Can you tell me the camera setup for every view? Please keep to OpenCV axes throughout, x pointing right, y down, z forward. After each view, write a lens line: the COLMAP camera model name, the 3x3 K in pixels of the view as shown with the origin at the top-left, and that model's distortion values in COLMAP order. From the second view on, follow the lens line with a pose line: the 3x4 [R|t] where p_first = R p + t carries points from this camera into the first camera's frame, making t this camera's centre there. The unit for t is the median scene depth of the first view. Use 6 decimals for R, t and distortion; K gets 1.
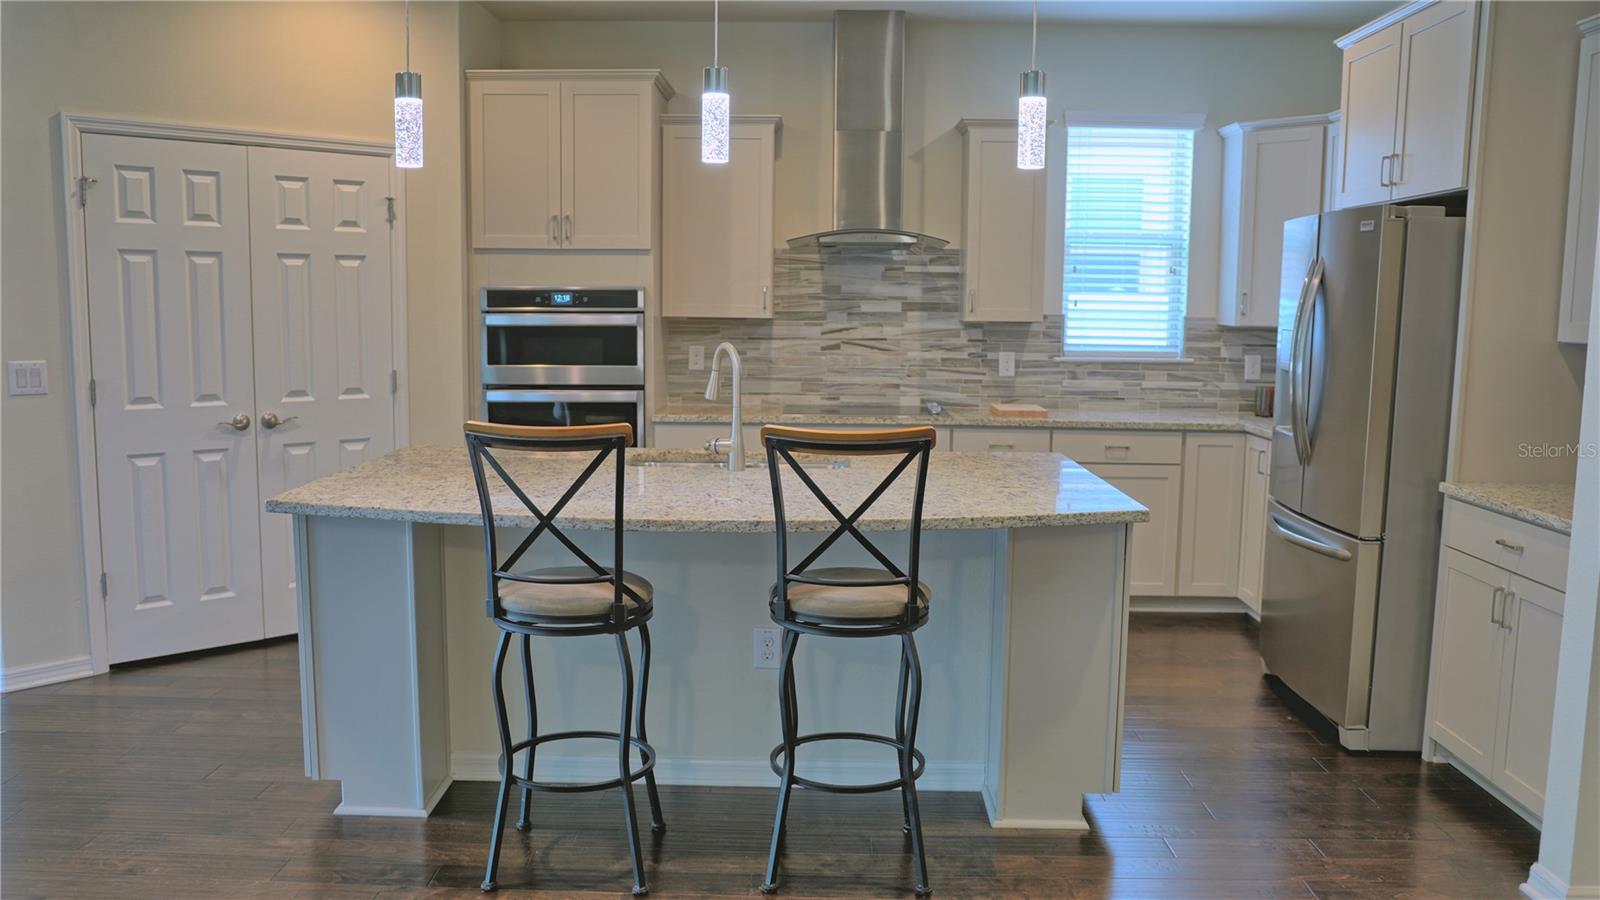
lens RADIAL K [[1281.3, 0, 772.6], [0, 1281.3, 458.8], [0, 0, 1]] dist [-0.098943, 0.110862]
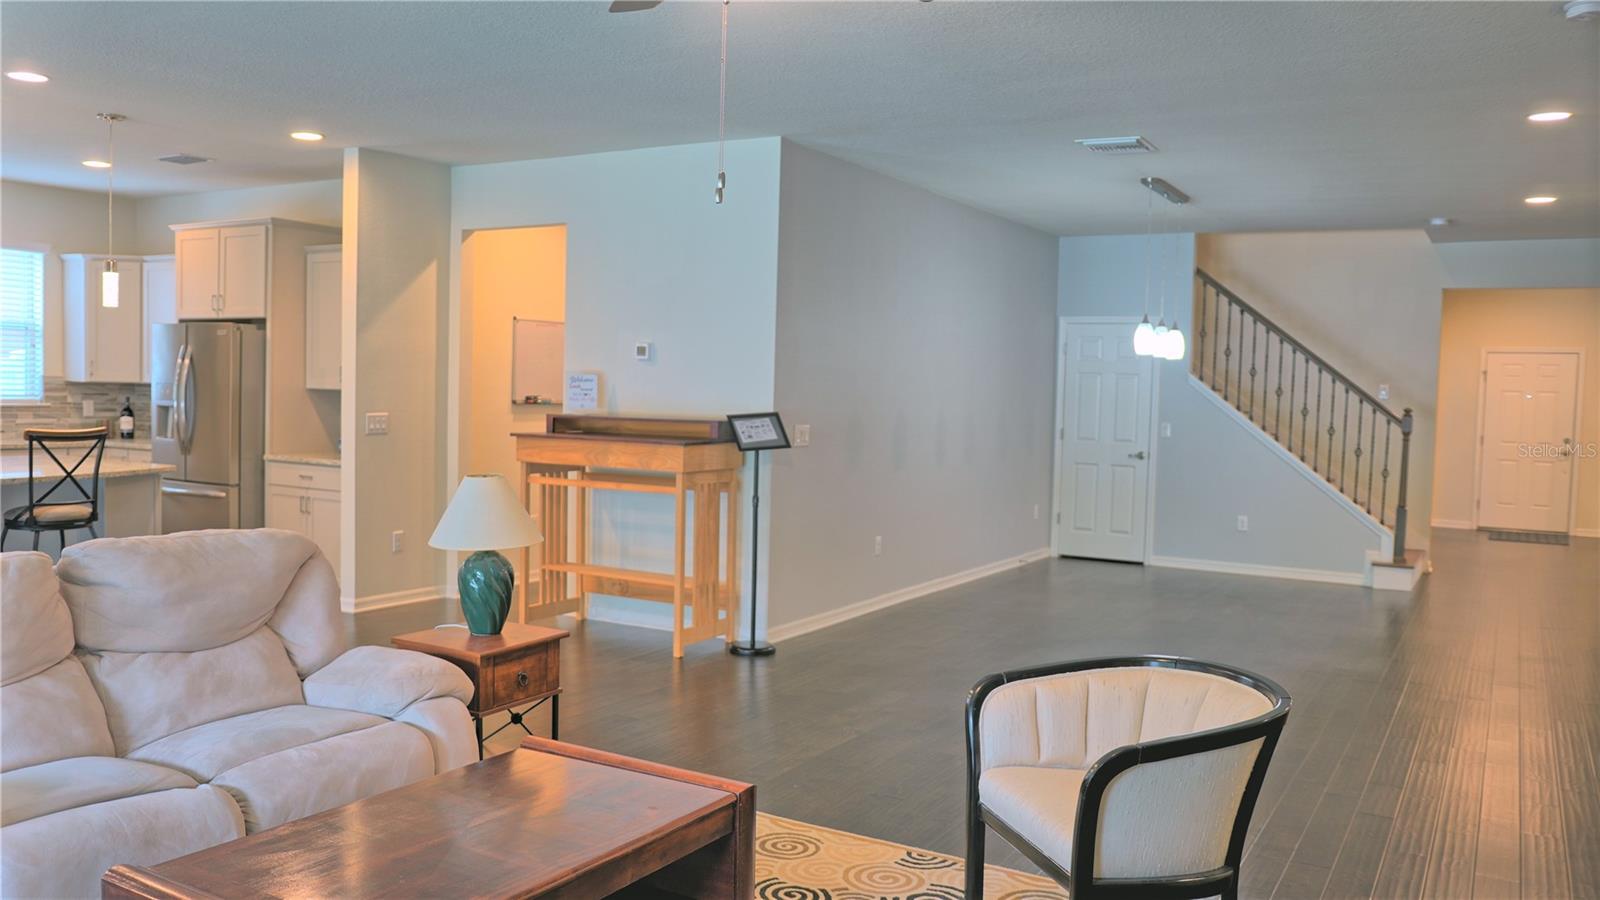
lens RADIAL K [[1281.3, 0, 772.6], [0, 1281.3, 458.8], [0, 0, 1]] dist [-0.098943, 0.110862]
pose [[0.494273, -0.050333, 0.867849, -0.835165], [0.087906, 0.996099, 0.007705, 0.078606], [-0.864851, 0.072481, 0.496769, -0.743500]]
